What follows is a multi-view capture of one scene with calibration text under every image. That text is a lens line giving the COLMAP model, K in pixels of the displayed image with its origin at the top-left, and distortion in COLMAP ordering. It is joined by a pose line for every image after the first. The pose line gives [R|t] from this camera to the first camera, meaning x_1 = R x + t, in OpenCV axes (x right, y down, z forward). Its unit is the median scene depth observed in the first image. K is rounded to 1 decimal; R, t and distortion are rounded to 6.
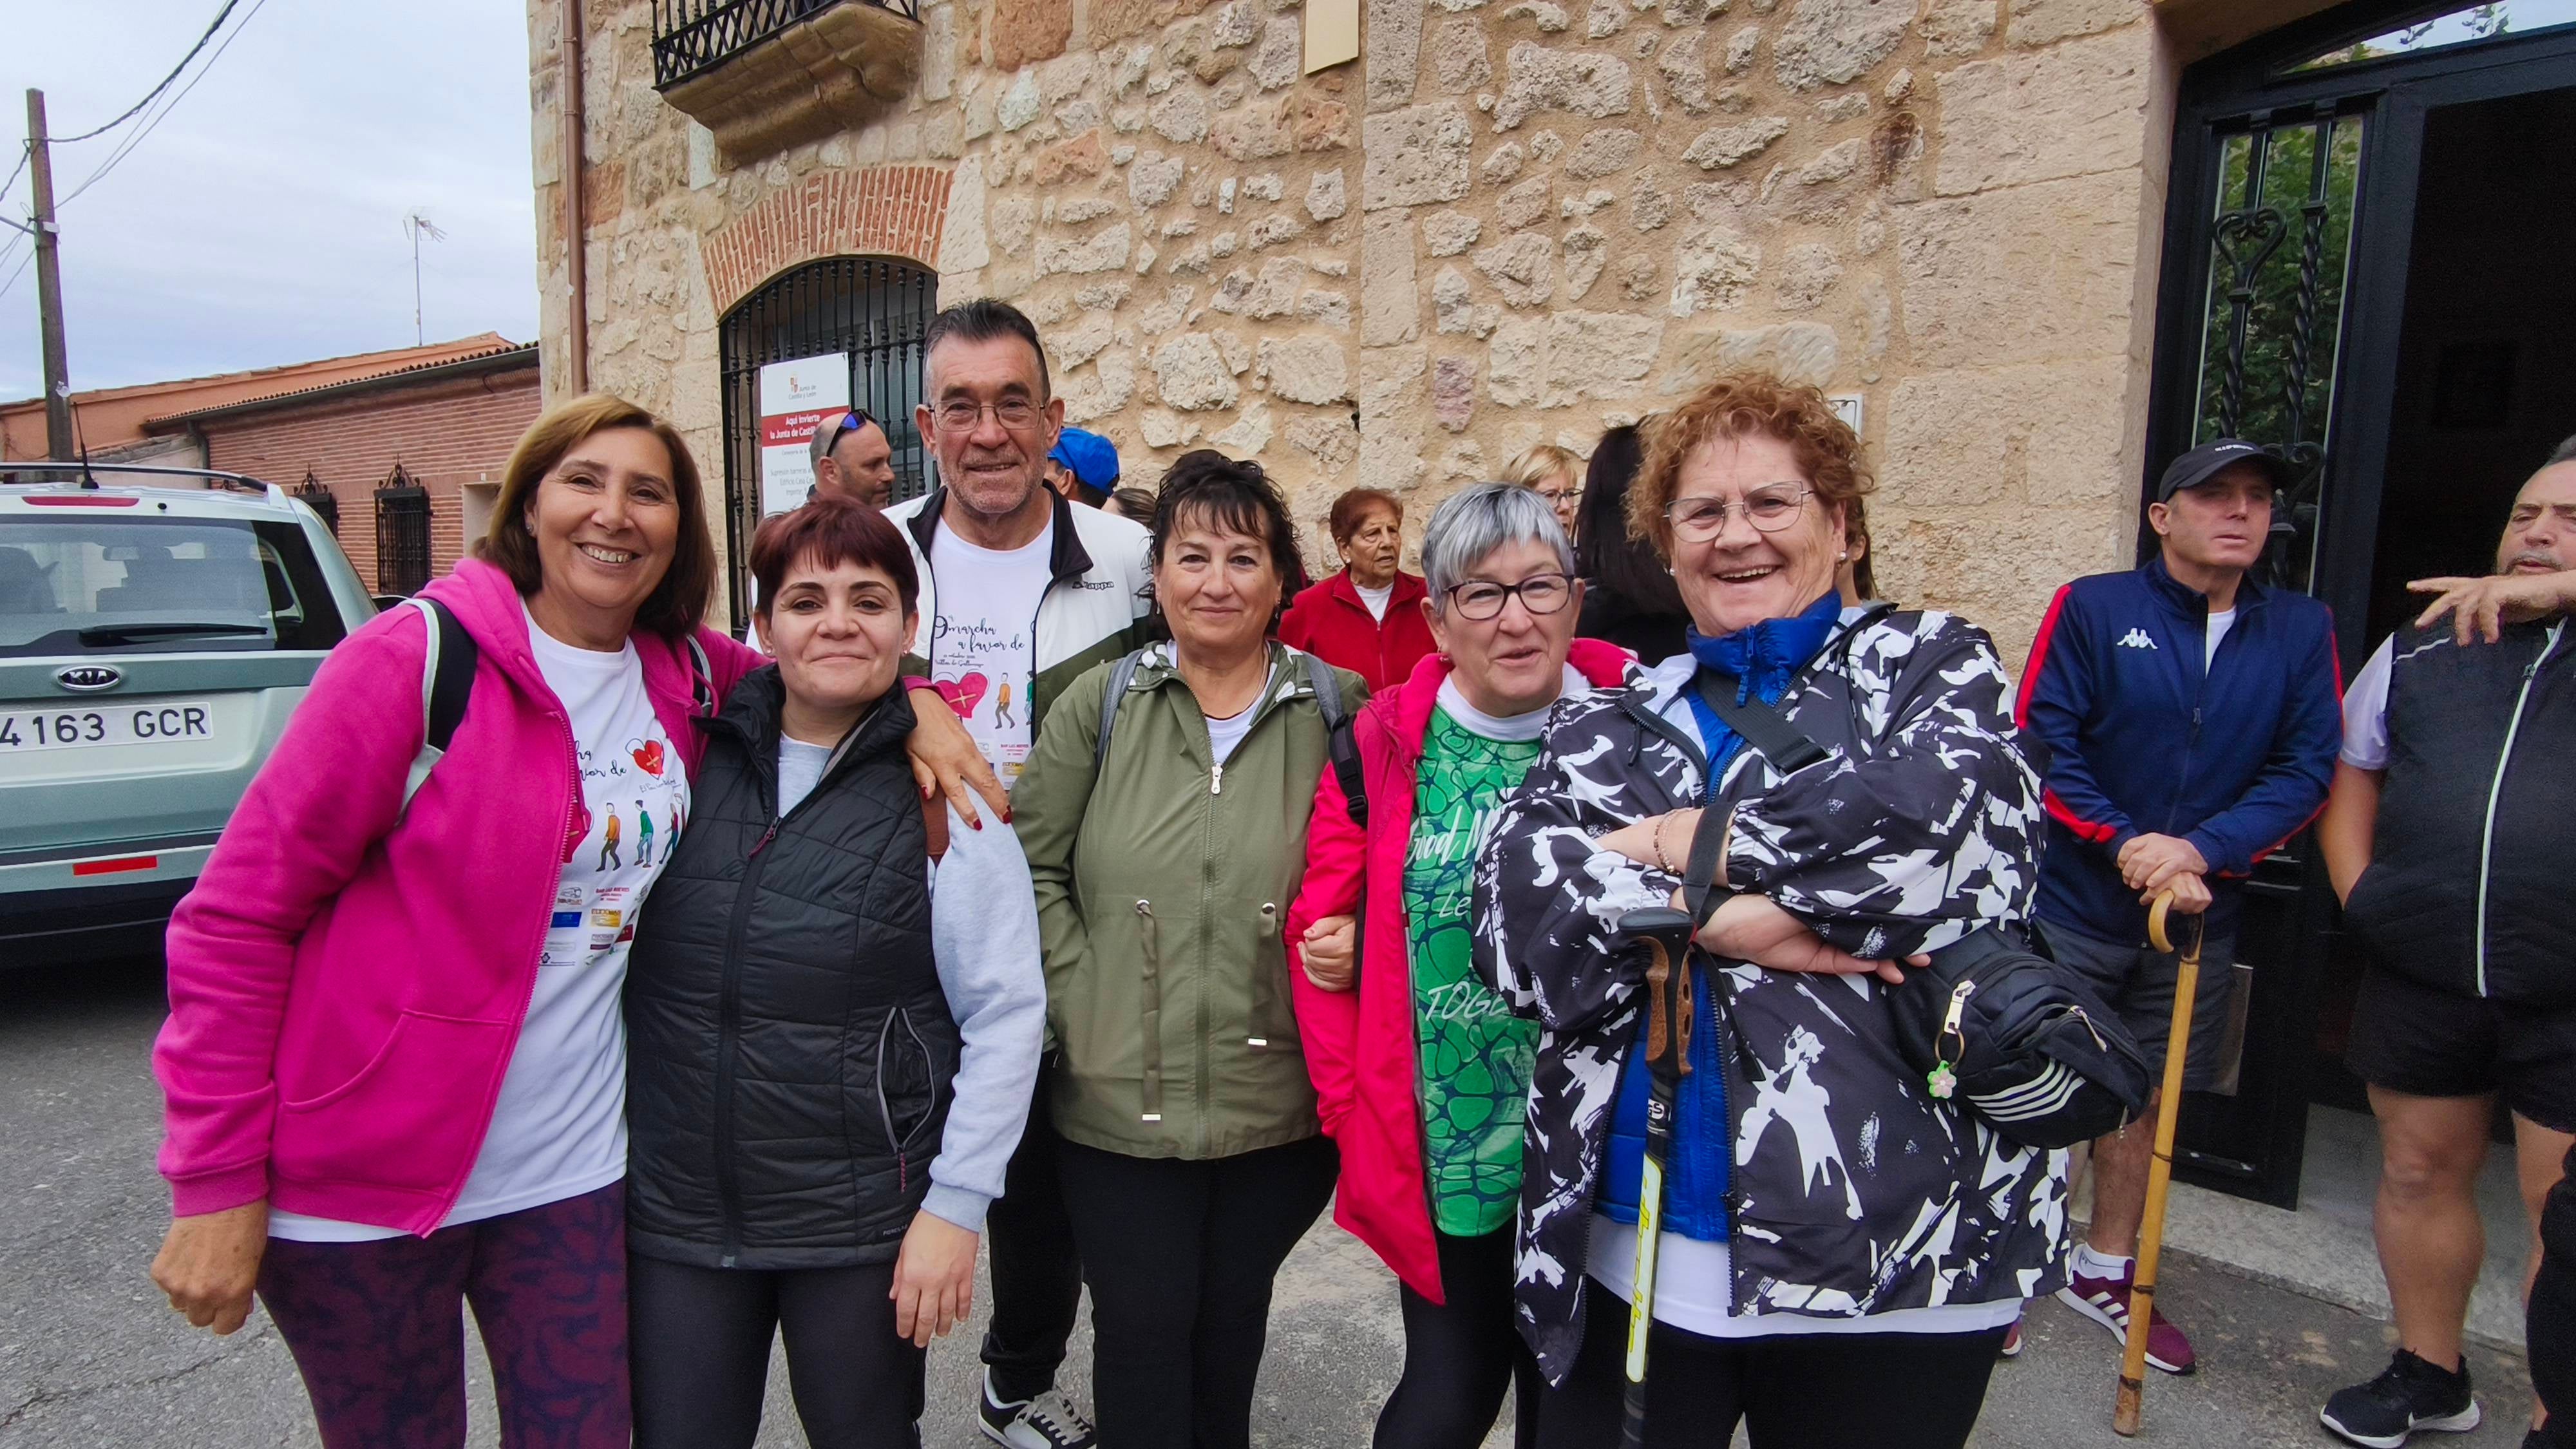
lens RADIAL K [[1472.6, 0, 1225.9], [0, 1472.6, 729.4], [0, 0, 1]] dist [0.001109, 0.005381]
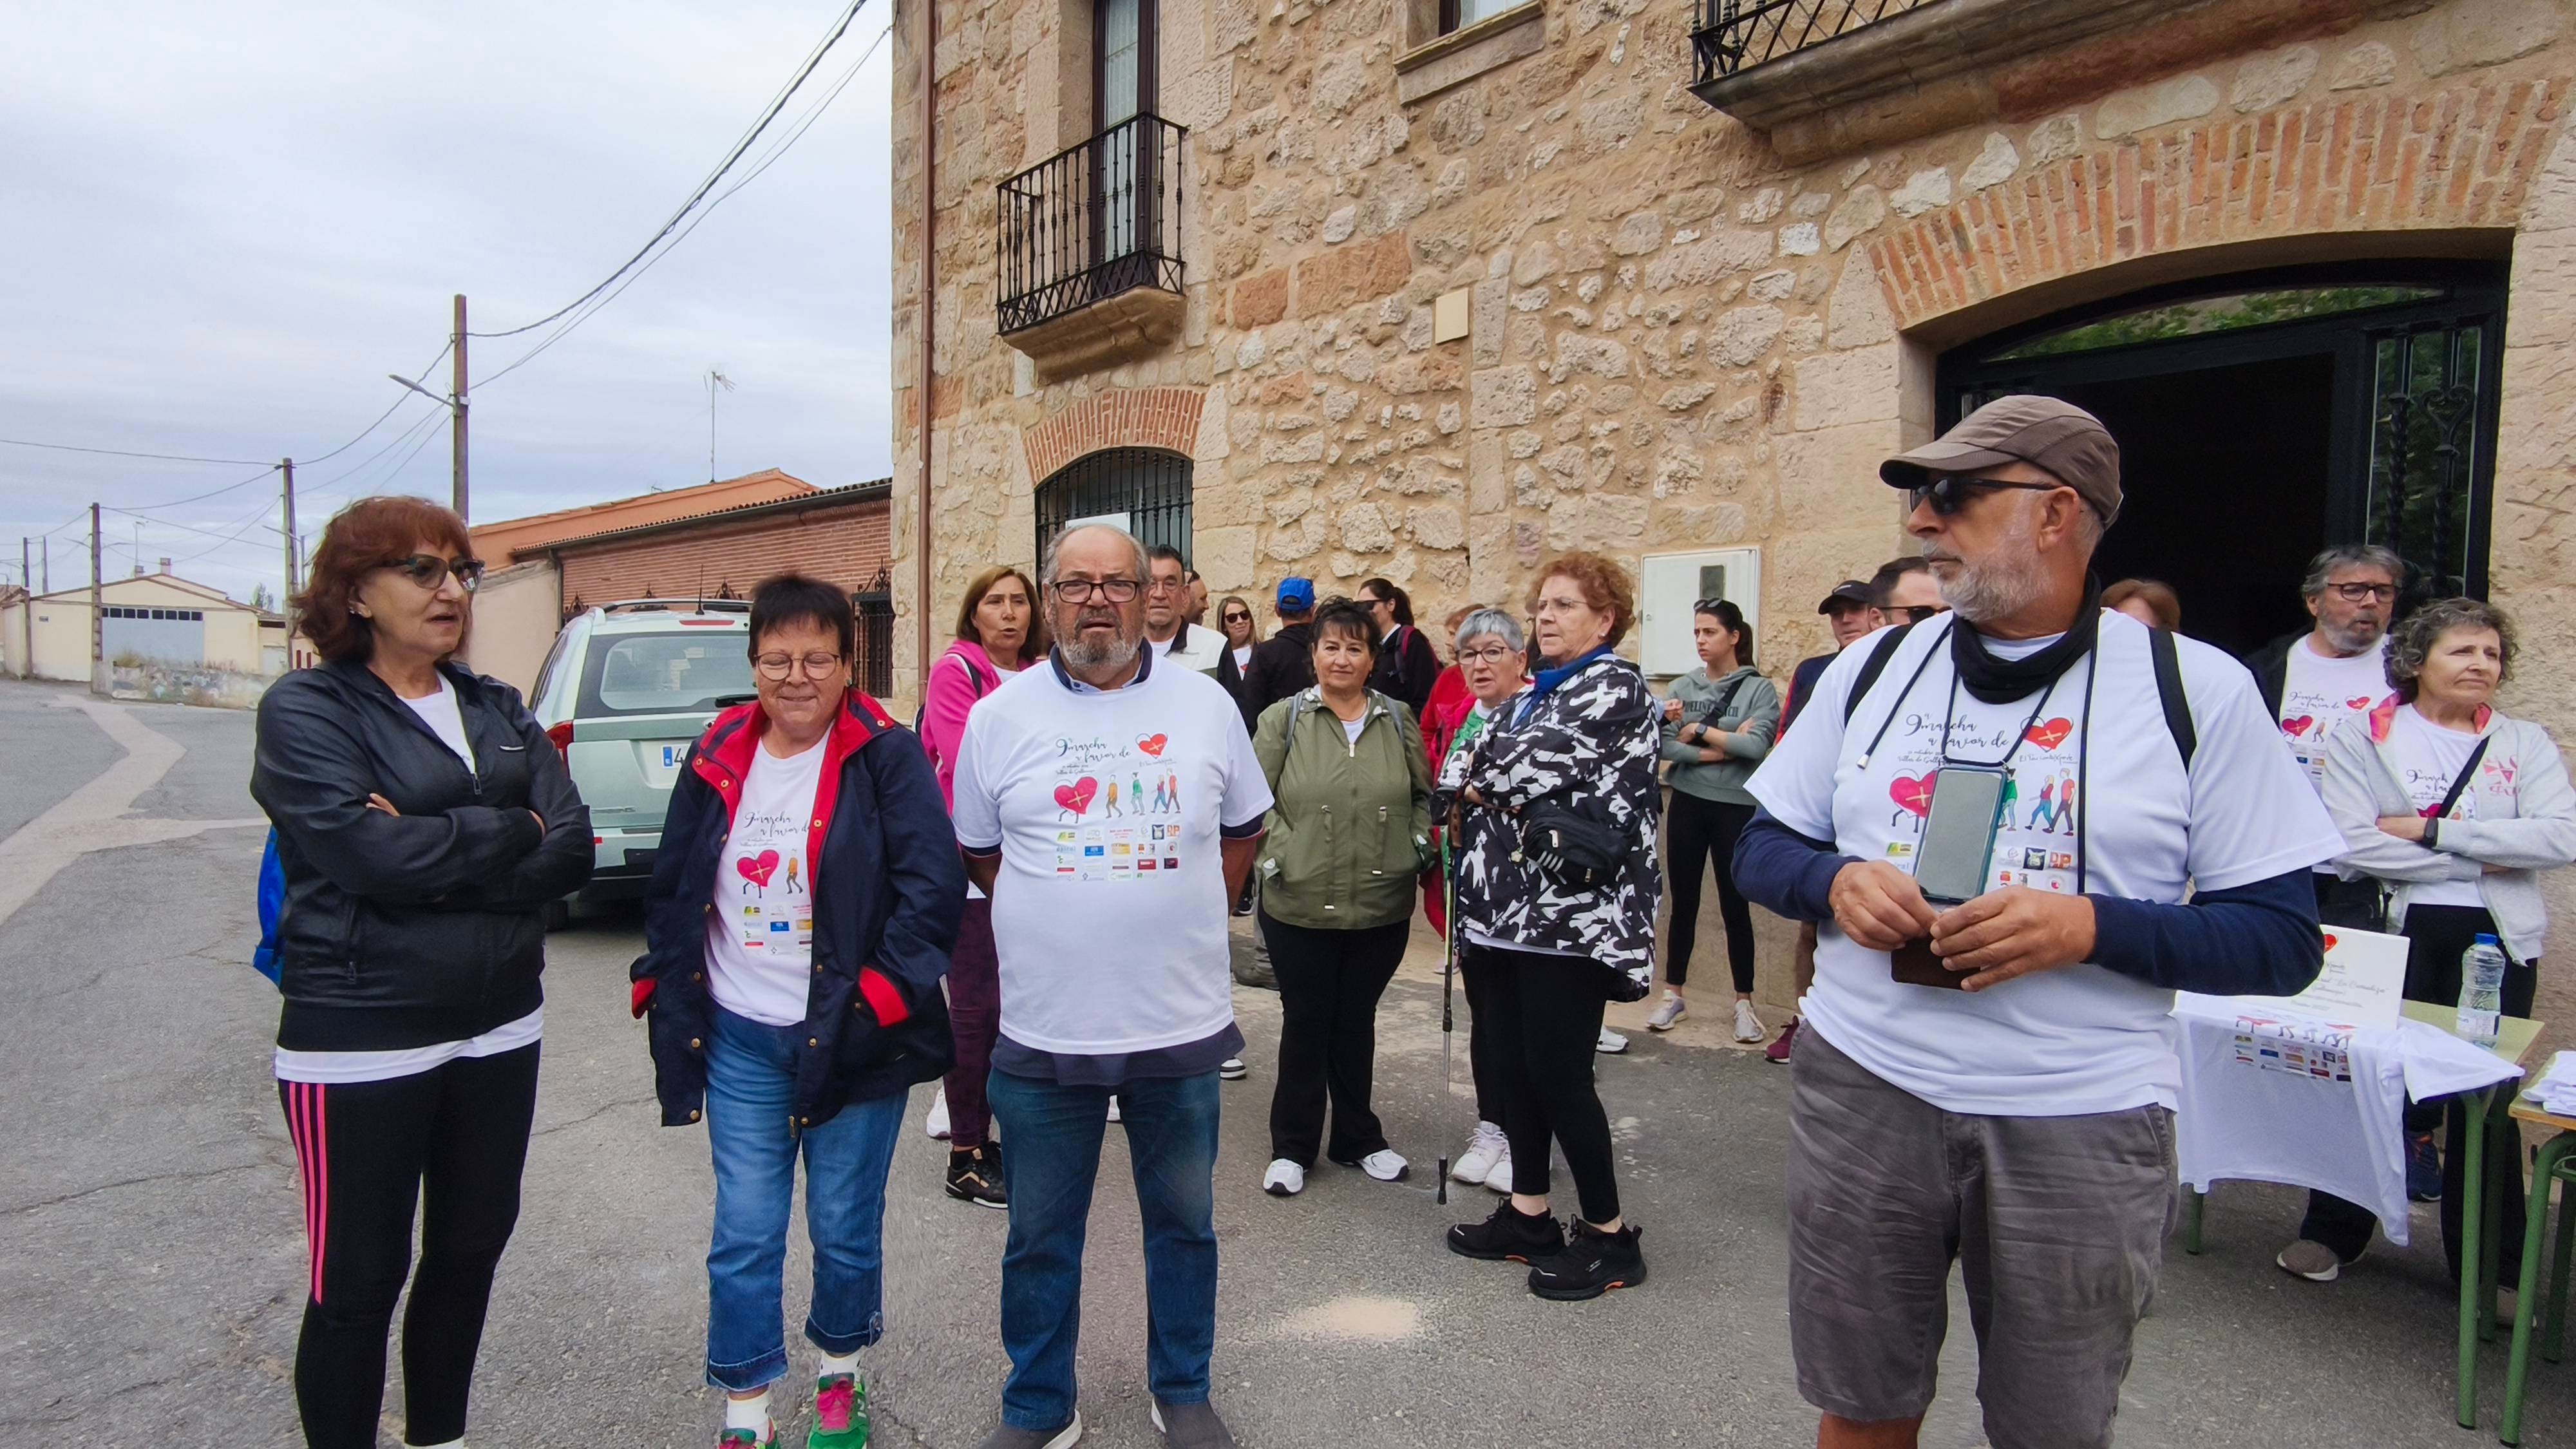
lens RADIAL K [[1472.6, 0, 1225.9], [0, 1472.6, 729.4], [0, 0, 1]] dist [0.001109, 0.005381]
pose [[0.991331, 0.003653, -0.131340, 0.036607], [-0.013708, 0.997034, -0.075735, 0.082231], [0.130673, 0.076879, 0.988440, -0.509975]]
